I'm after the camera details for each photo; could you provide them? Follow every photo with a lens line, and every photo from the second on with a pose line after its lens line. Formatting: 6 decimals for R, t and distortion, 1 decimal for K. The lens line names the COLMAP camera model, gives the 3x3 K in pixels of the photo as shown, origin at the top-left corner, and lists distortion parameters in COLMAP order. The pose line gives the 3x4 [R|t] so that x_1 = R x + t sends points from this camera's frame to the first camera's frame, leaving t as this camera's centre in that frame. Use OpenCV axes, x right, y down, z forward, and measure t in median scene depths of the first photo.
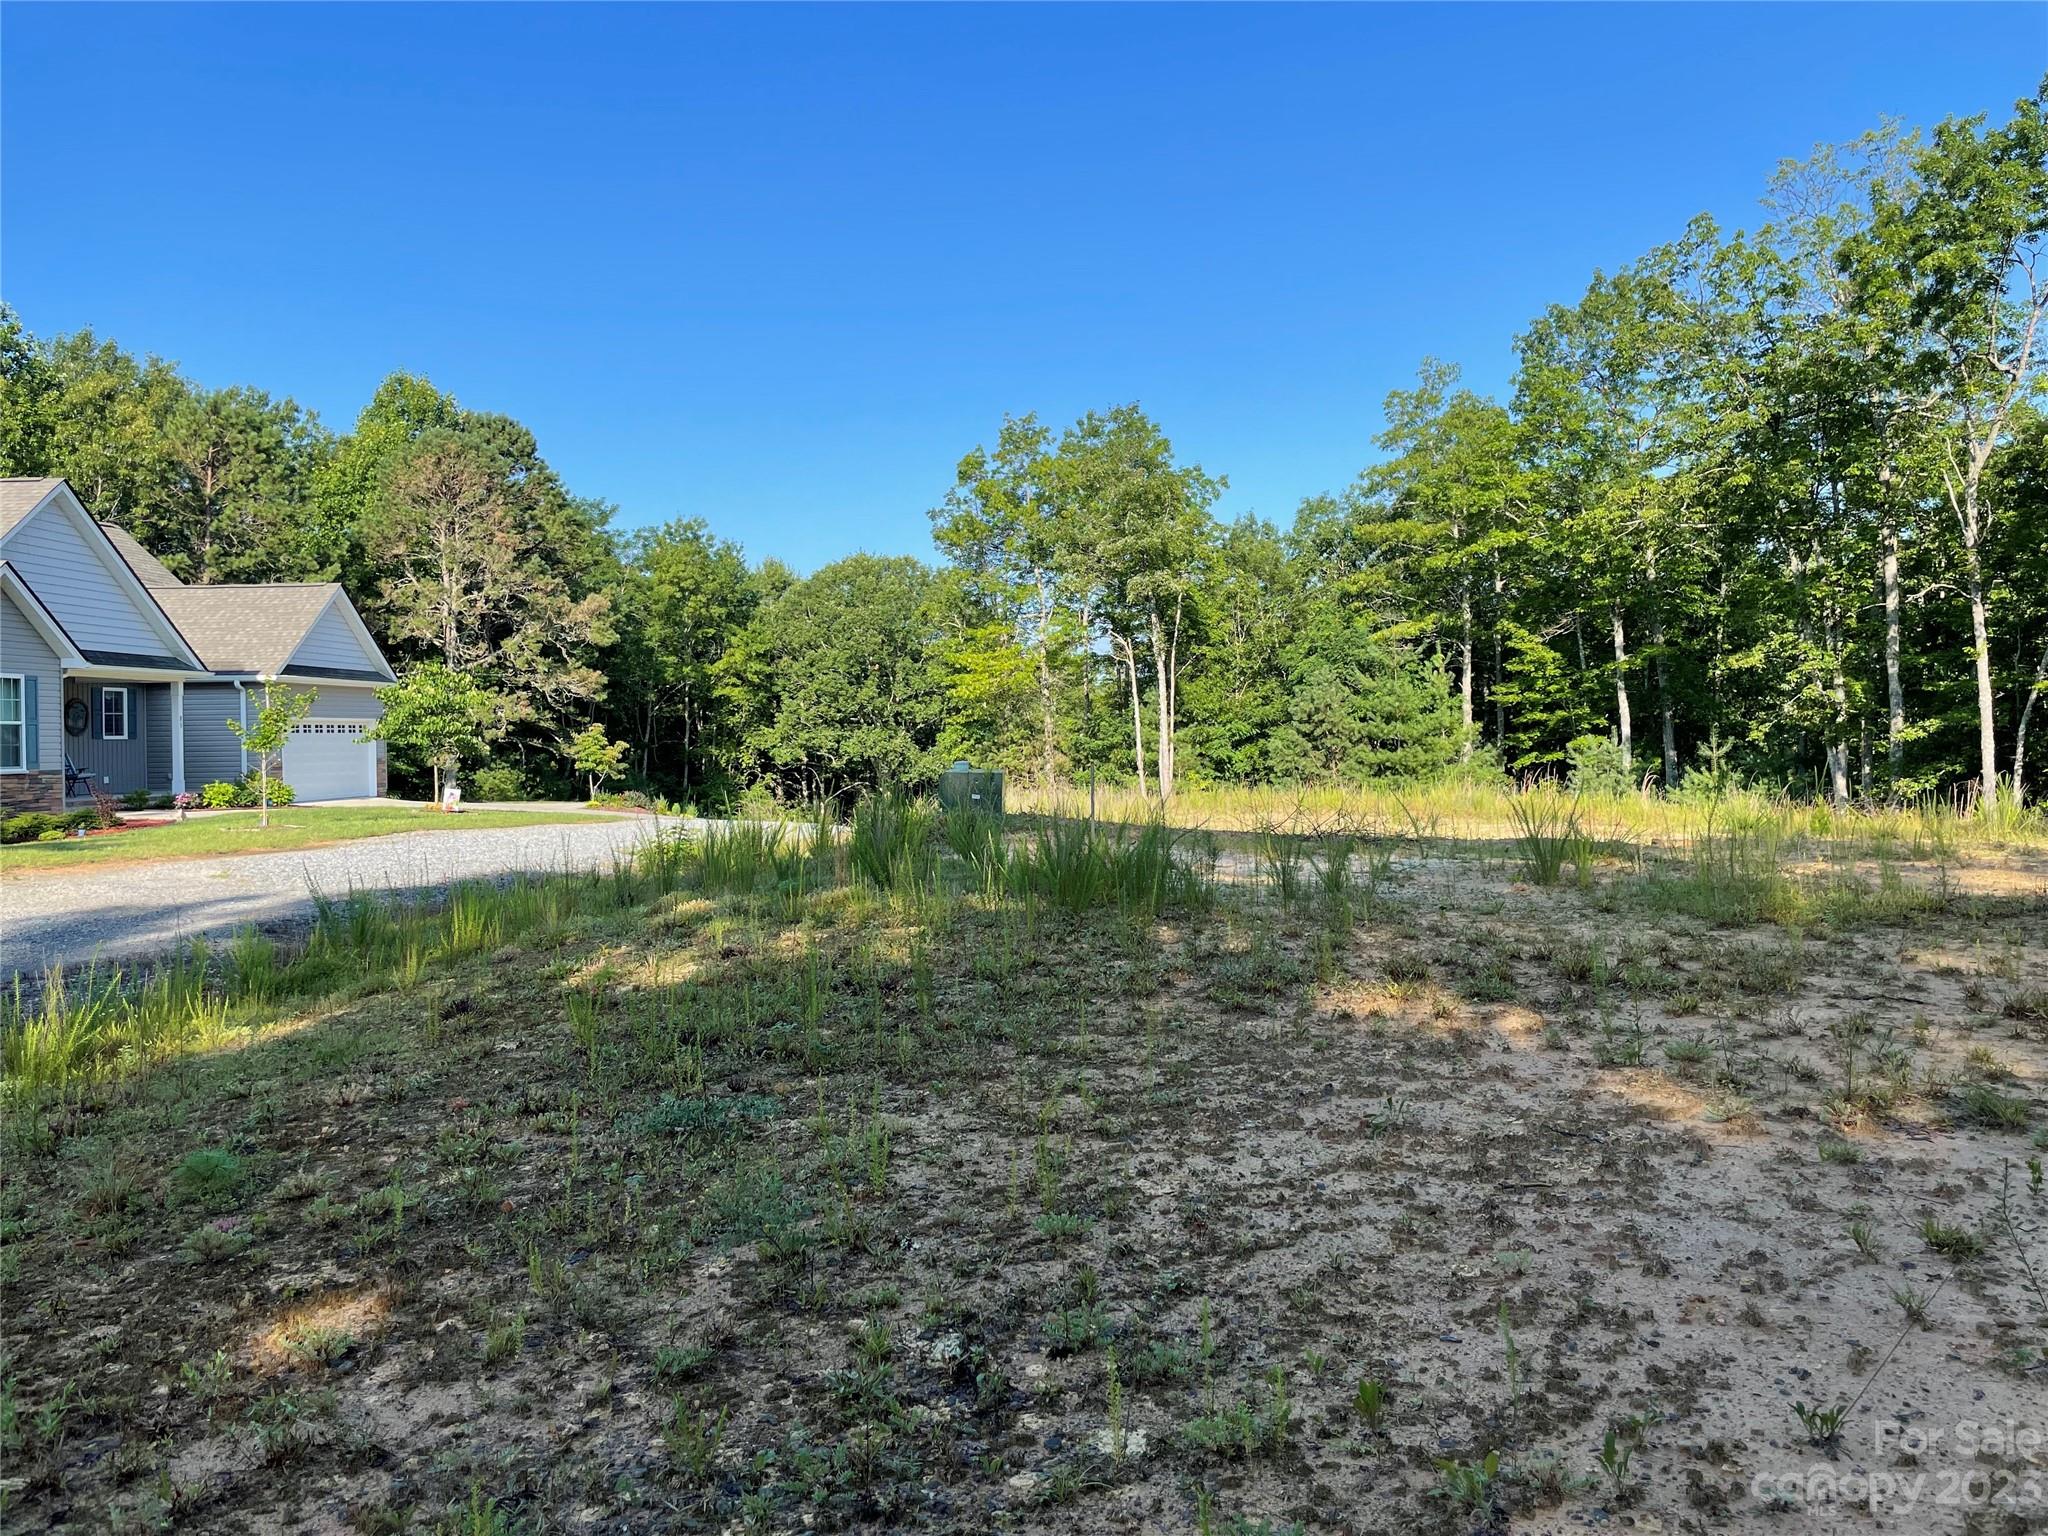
lens RADIAL K [[1483.4, 0, 1023.8], [0, 1483.4, 779.4], [0, 0, 1]] dist [0.030454, -0.071448]
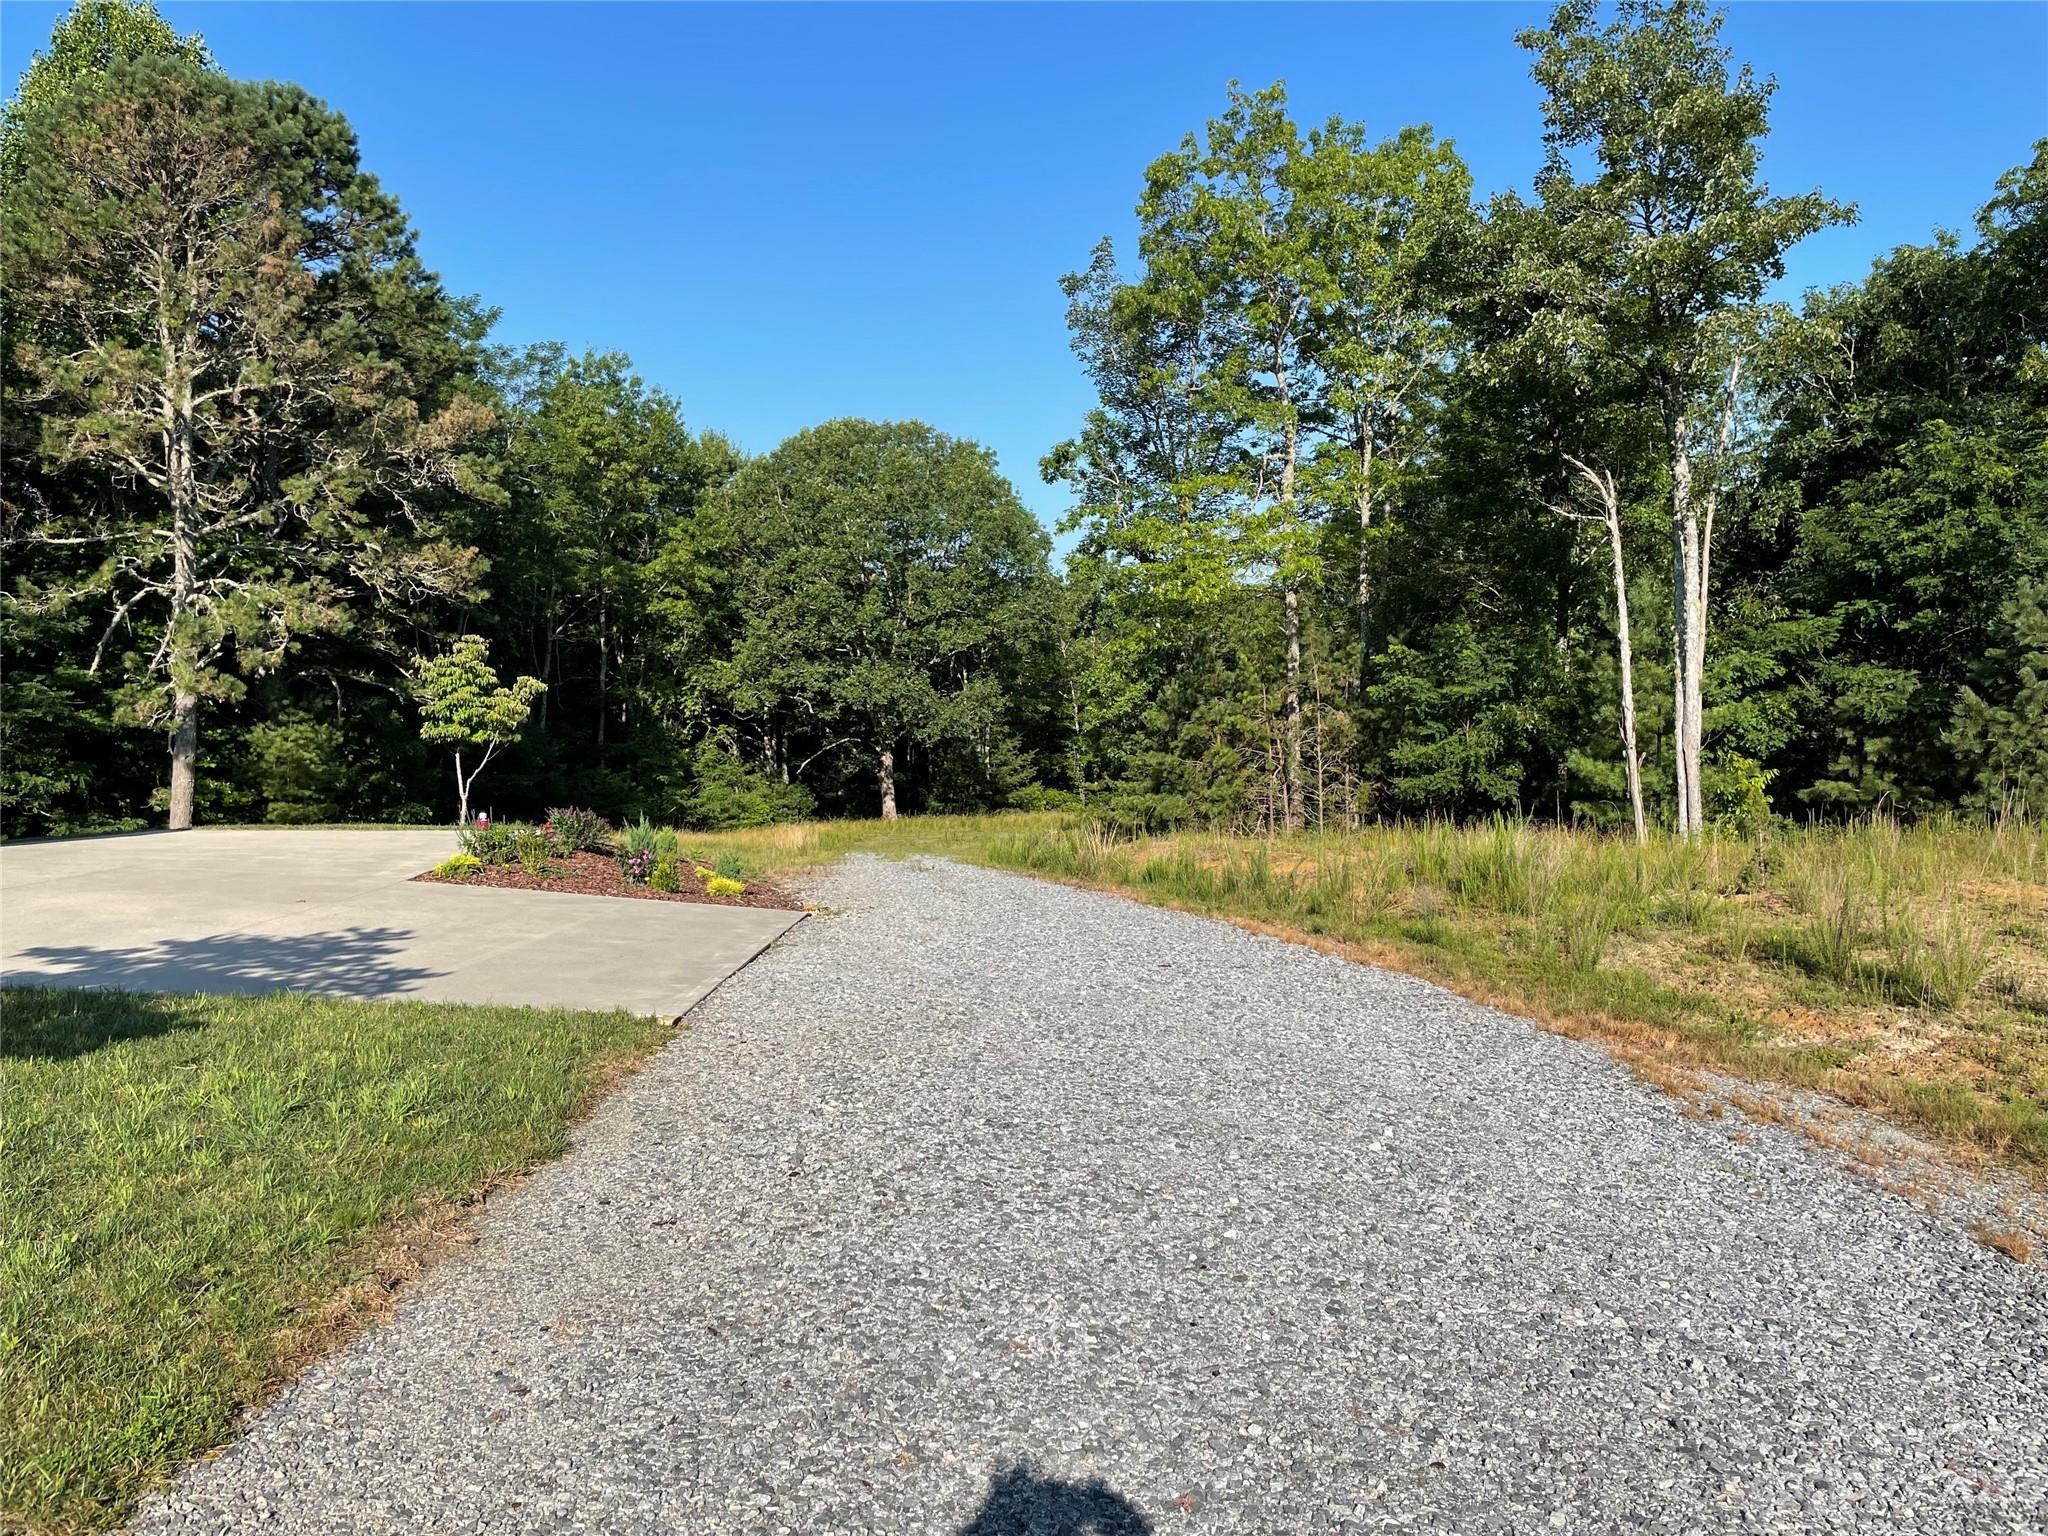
lens RADIAL K [[1483.4, 0, 1022.7], [0, 1483.4, 807.6], [0, 0, 1]] dist [0.030454, -0.071448]
pose [[0.997168, 0.005012, 0.075041, -0.120367], [-0.009330, 0.998314, 0.057296, -0.010138], [-0.074627, -0.057834, 0.995533, 0.418211]]
